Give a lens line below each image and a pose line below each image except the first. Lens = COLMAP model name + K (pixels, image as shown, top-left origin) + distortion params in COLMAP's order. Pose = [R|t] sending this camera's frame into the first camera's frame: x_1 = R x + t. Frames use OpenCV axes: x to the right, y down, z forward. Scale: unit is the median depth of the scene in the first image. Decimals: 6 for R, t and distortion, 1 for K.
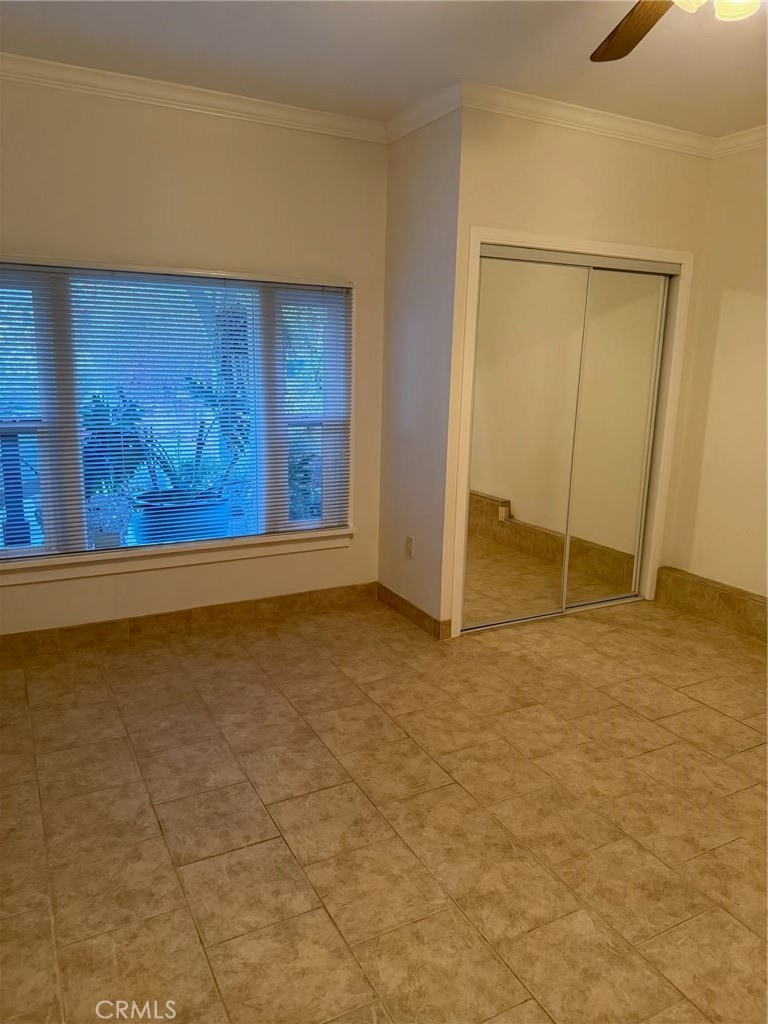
lens RADIAL K [[721.2, 0, 384.0], [0, 721.2, 512.0], [0, 0, 1]] dist [0.024882, -0.031779]
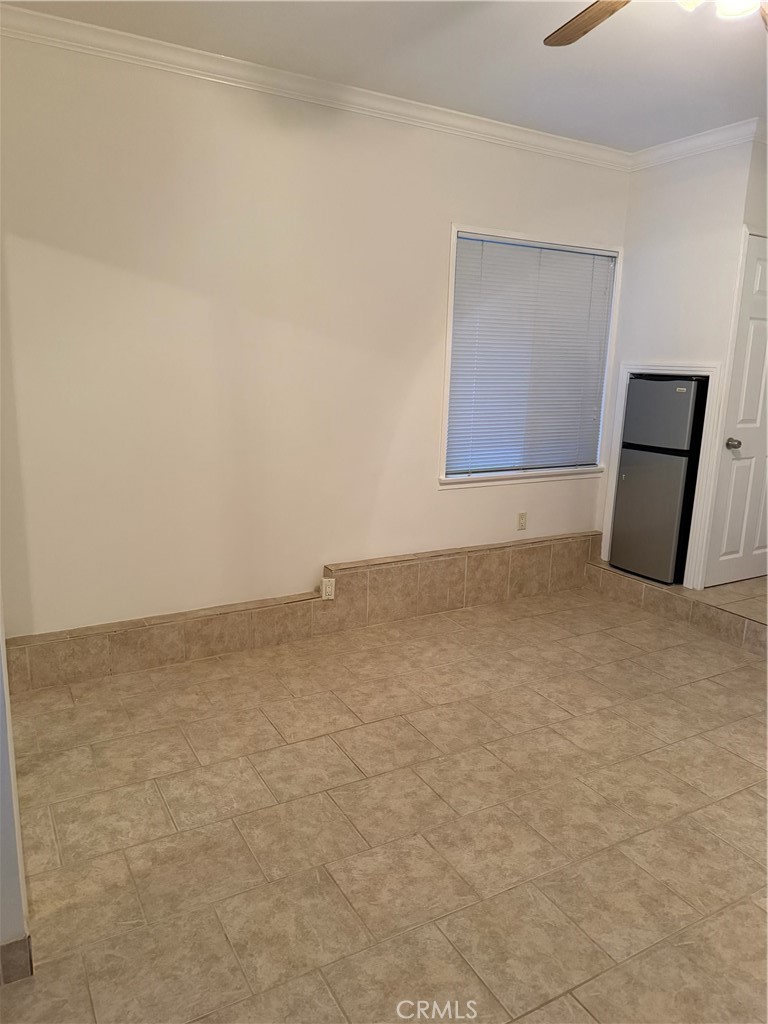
lens RADIAL K [[721.8, 0, 384.0], [0, 721.8, 512.0], [0, 0, 1]] dist [0.018182, -0.037100]
pose [[-0.022361, -0.234302, 0.971907, -0.459999], [0.191212, 0.953201, 0.234192, -0.243649], [-0.981294, 0.191077, 0.023487, 1.137412]]
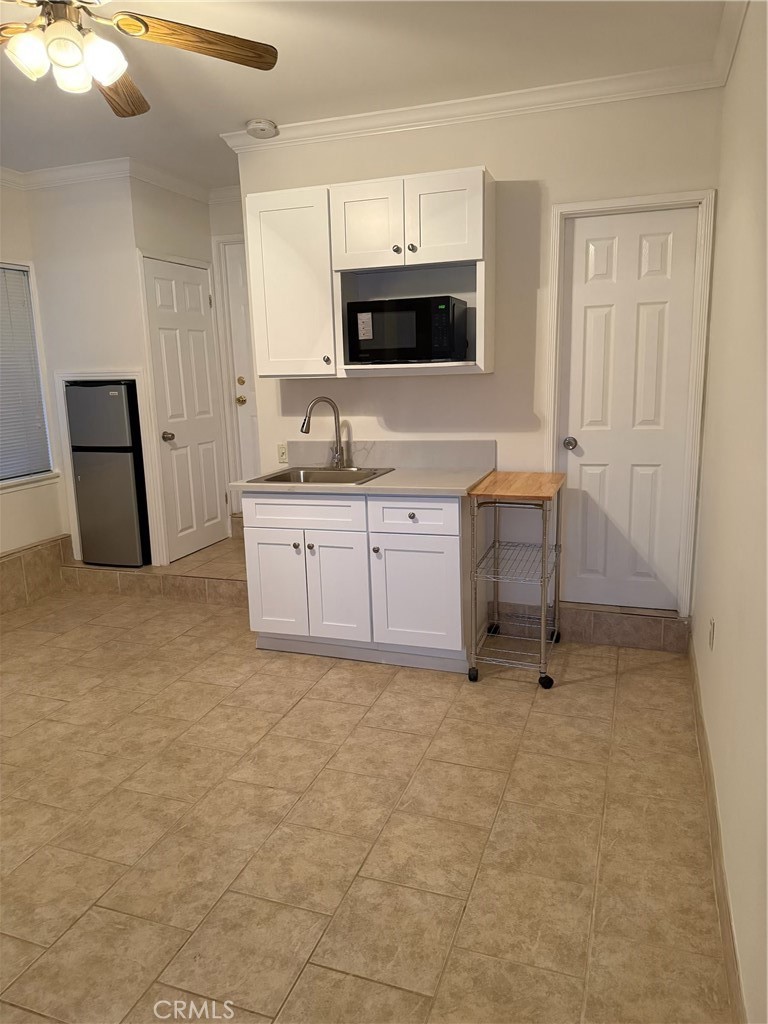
lens RADIAL K [[721.2, 0, 384.0], [0, 721.2, 512.0], [0, 0, 1]] dist [0.024882, -0.031779]
pose [[-0.669105, -0.161172, 0.725480, -0.653314], [0.170320, 0.916961, 0.360796, -0.264309], [-0.723388, 0.364974, -0.586093, 1.149024]]
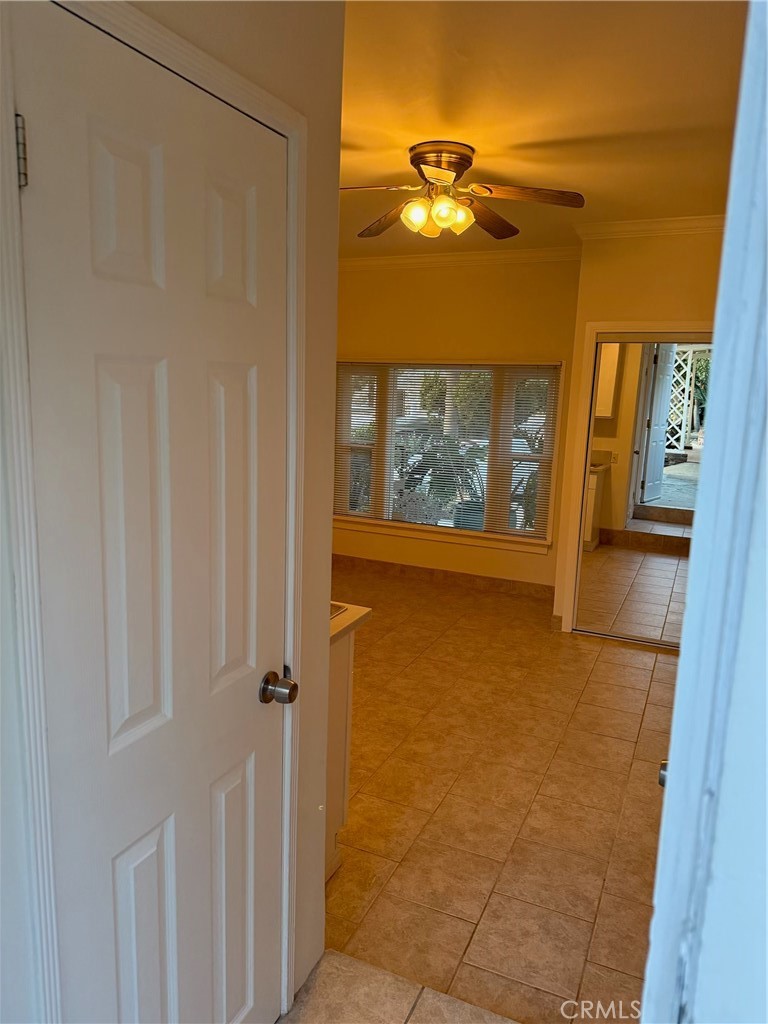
lens RADIAL K [[721.2, 0, 384.0], [0, 721.2, 512.0], [0, 0, 1]] dist [0.024882, -0.031779]
pose [[0.607957, 0.139605, -0.781600, 1.399952], [-0.195861, 0.980367, 0.022759, -0.002045], [0.769432, 0.139249, 0.623365, -0.129189]]
